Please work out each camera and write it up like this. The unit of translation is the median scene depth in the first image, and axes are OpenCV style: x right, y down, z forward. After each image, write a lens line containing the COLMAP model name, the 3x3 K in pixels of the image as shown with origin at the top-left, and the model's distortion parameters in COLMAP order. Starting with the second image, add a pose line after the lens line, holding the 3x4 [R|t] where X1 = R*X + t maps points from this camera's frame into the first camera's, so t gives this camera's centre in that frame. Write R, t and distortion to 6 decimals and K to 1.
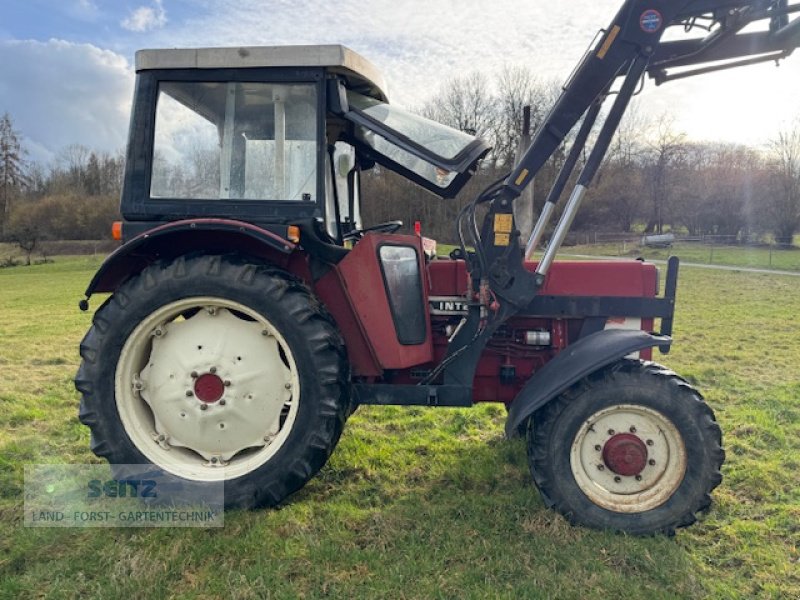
lens RADIAL K [[614.8, 0, 400.0], [0, 614.8, 300.0], [0, 0, 1]] dist [0.002122, -0.000396]
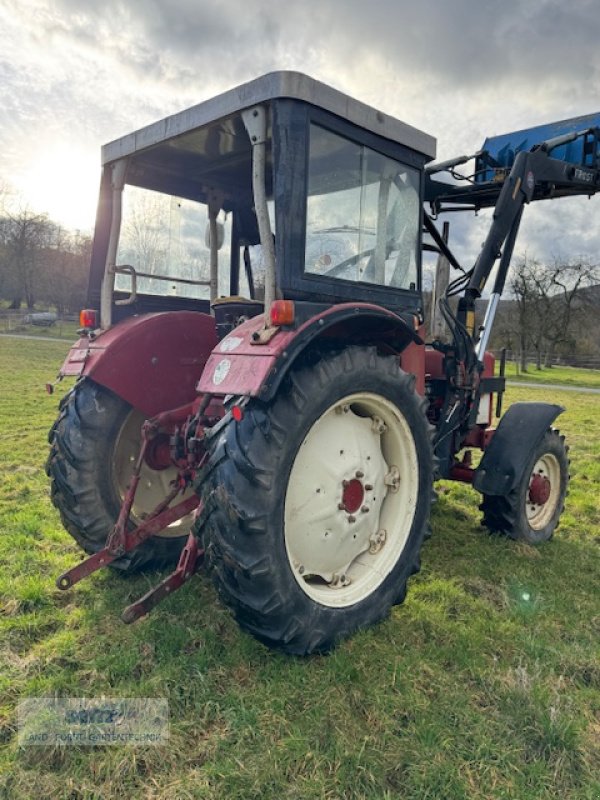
lens RADIAL K [[600.5, 0, 300.0], [0, 600.5, 400.0], [0, 0, 1]] dist [0.053013, -0.002245]
pose [[0.659133, -0.056837, 0.749876, -1.001955], [0.028227, 0.998307, 0.050856, -0.040686], [-0.751497, -0.012354, 0.659621, 0.493253]]
